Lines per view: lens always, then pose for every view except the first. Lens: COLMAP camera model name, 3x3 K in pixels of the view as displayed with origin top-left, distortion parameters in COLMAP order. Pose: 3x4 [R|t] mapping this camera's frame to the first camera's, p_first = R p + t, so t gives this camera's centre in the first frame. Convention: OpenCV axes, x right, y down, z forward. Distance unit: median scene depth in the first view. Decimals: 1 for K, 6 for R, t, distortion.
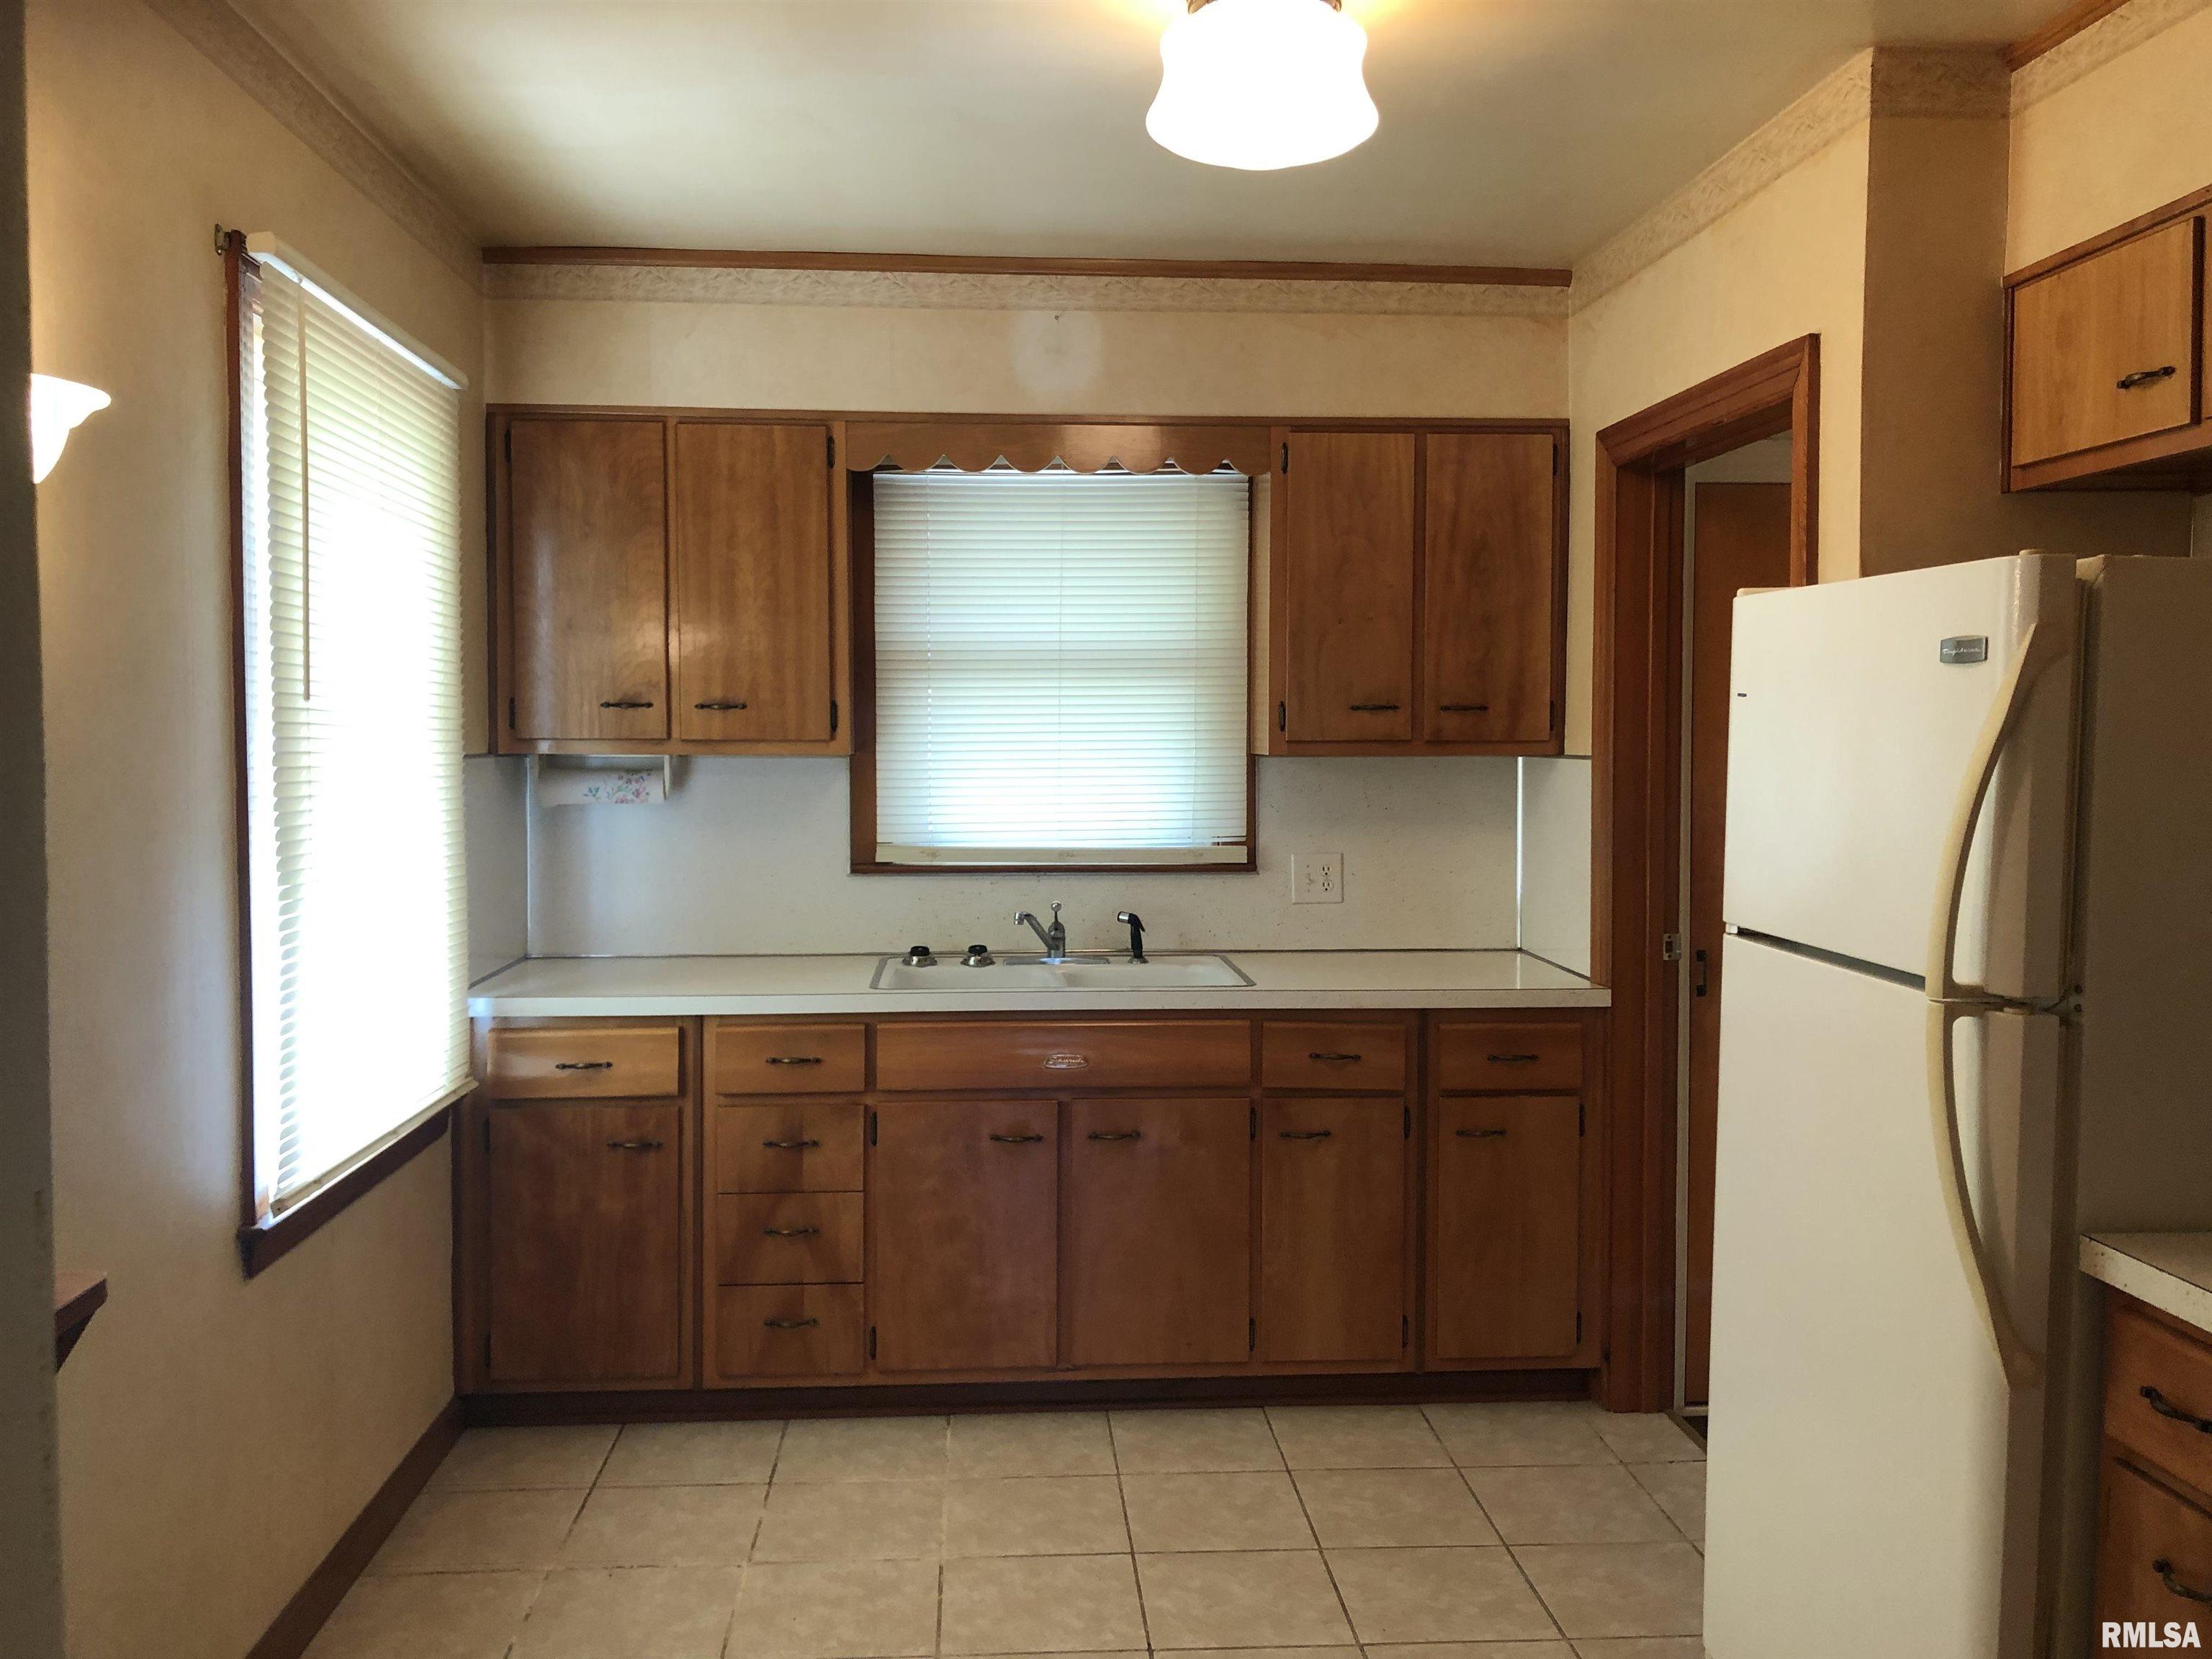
lens RADIAL K [[1842.4, 0, 1110.7], [0, 1842.4, 826.0], [0, 0, 1]] dist [0.054573, -0.073583]
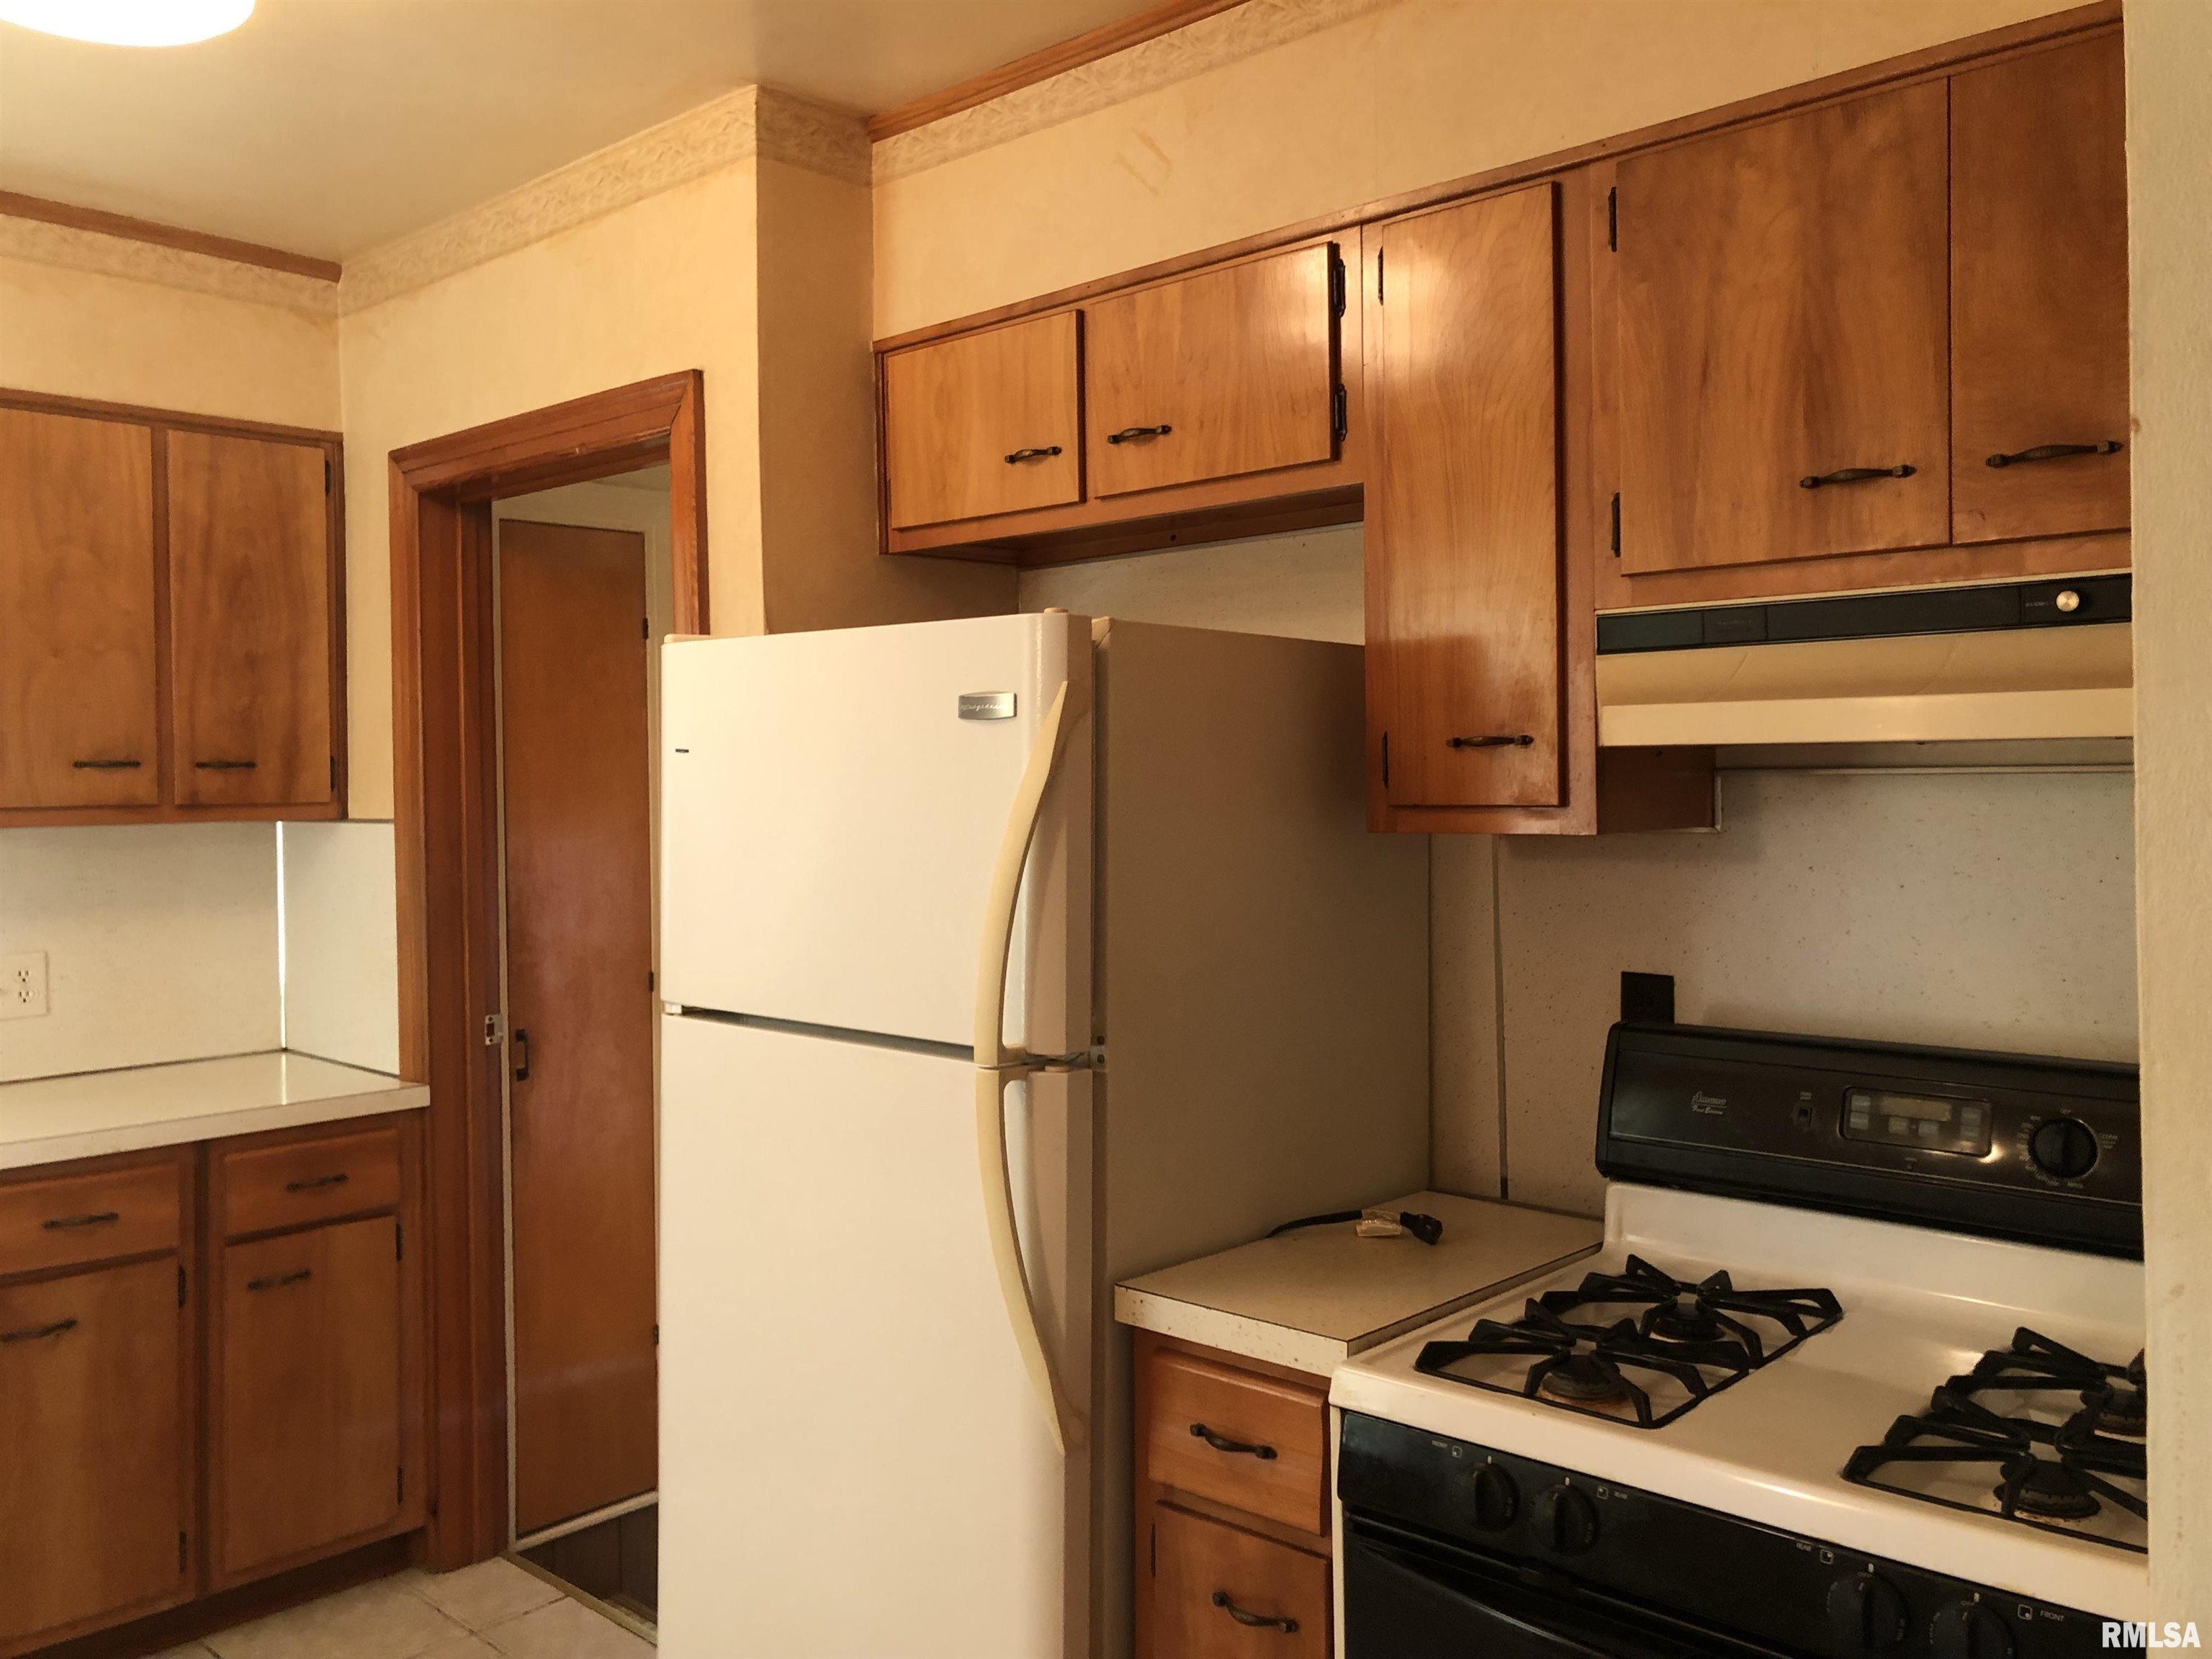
lens RADIAL K [[1828.2, 0, 1105.9], [0, 1828.2, 801.8], [0, 0, 1]] dist [0.066990, -0.077903]
pose [[0.739041, -0.016705, 0.673453, -0.089919], [0.045888, 0.998619, -0.025586, -0.010152], [-0.672096, 0.049812, 0.738787, 0.153211]]
